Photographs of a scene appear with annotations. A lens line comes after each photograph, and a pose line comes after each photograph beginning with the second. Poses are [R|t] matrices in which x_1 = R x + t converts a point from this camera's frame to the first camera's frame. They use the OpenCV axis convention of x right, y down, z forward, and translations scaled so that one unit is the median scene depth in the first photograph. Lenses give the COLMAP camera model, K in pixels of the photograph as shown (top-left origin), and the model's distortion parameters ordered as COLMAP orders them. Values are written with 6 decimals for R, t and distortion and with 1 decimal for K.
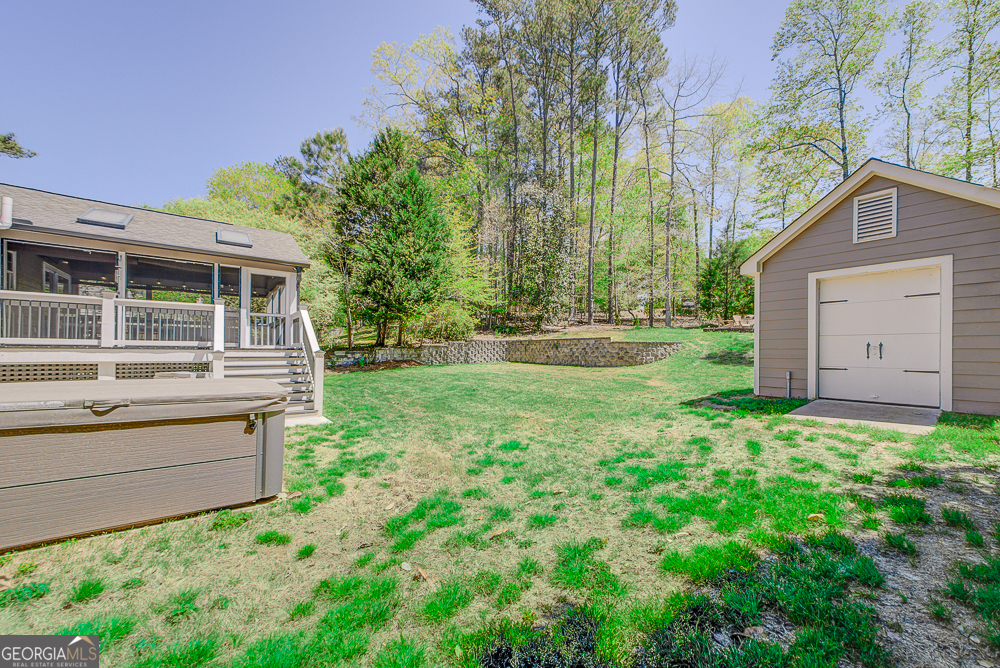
lens RADIAL K [[383.4, 0, 545.5], [0, 383.4, 351.2], [0, 0, 1]] dist [0.000321, -0.002604]
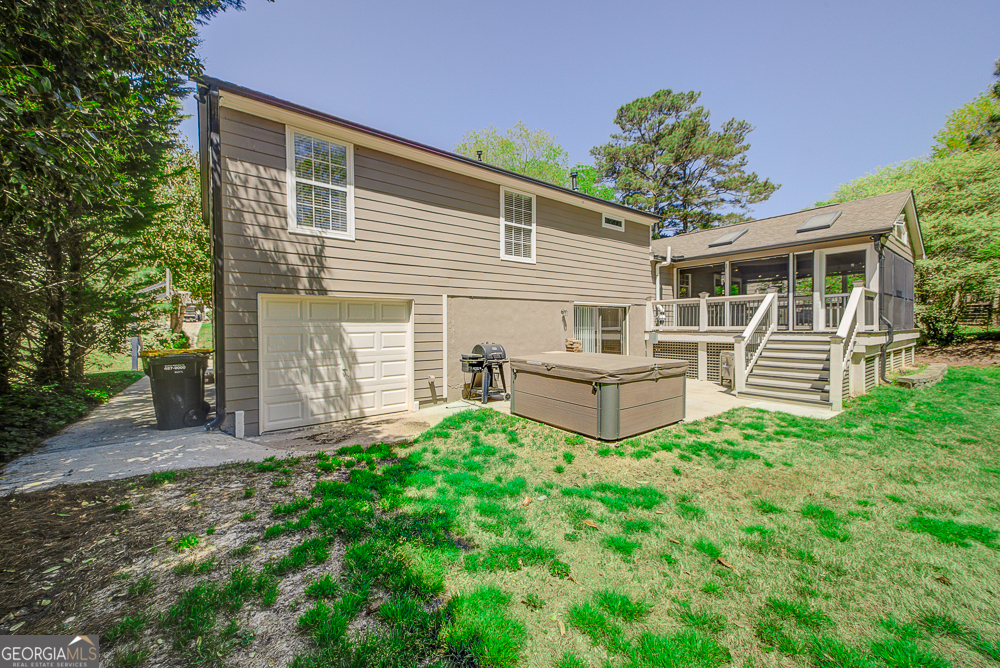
lens RADIAL K [[383.4, 0, 498.8], [0, 383.4, 331.2], [0, 0, 1]] dist [0.000321, -0.002604]
pose [[-0.087412, 0.004919, -0.996160, 0.647767], [0.008007, 0.999959, 0.004235, -0.042382], [0.996140, -0.007606, -0.087448, 0.581247]]
